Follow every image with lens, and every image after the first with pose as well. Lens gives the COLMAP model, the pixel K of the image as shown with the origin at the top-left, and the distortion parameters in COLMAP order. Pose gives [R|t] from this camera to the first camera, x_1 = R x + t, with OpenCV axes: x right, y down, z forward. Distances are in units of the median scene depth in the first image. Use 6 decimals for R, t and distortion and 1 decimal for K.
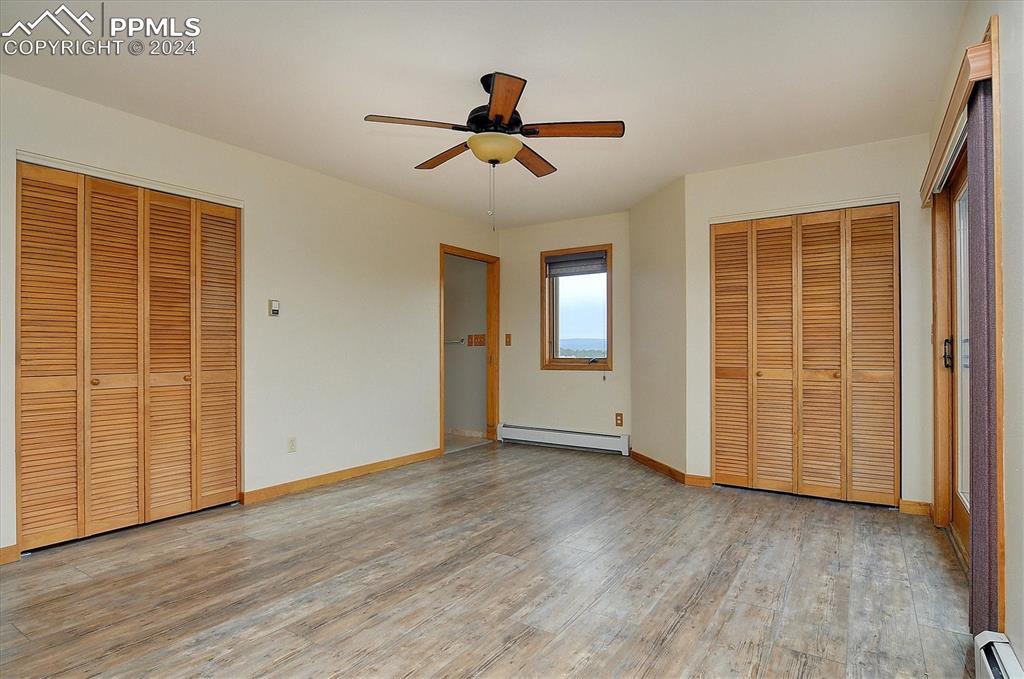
lens RADIAL K [[541.3, 0, 510.5], [0, 541.3, 345.0], [0, 0, 1]] dist [-0.016708, 0.001264]
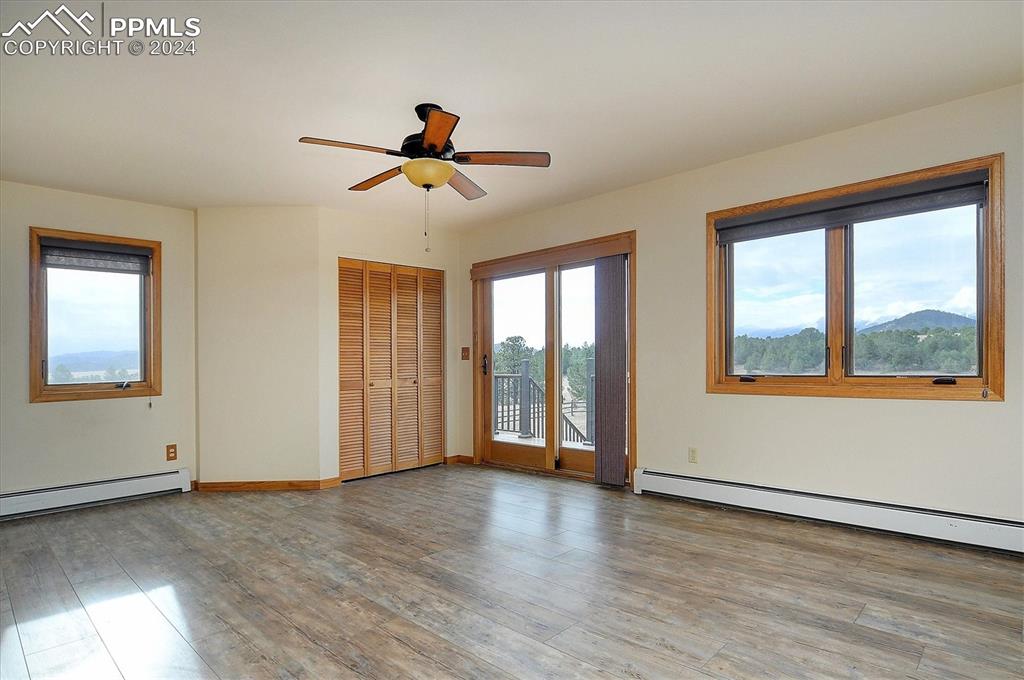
lens RADIAL K [[541.3, 0, 510.5], [0, 541.3, 345.5], [0, 0, 1]] dist [-0.016708, 0.001264]
pose [[0.185573, 0.028734, 0.982210, -0.765758], [0.015239, 0.999368, -0.032115, 0.009052], [-0.982512, 0.020927, 0.185018, 0.469407]]
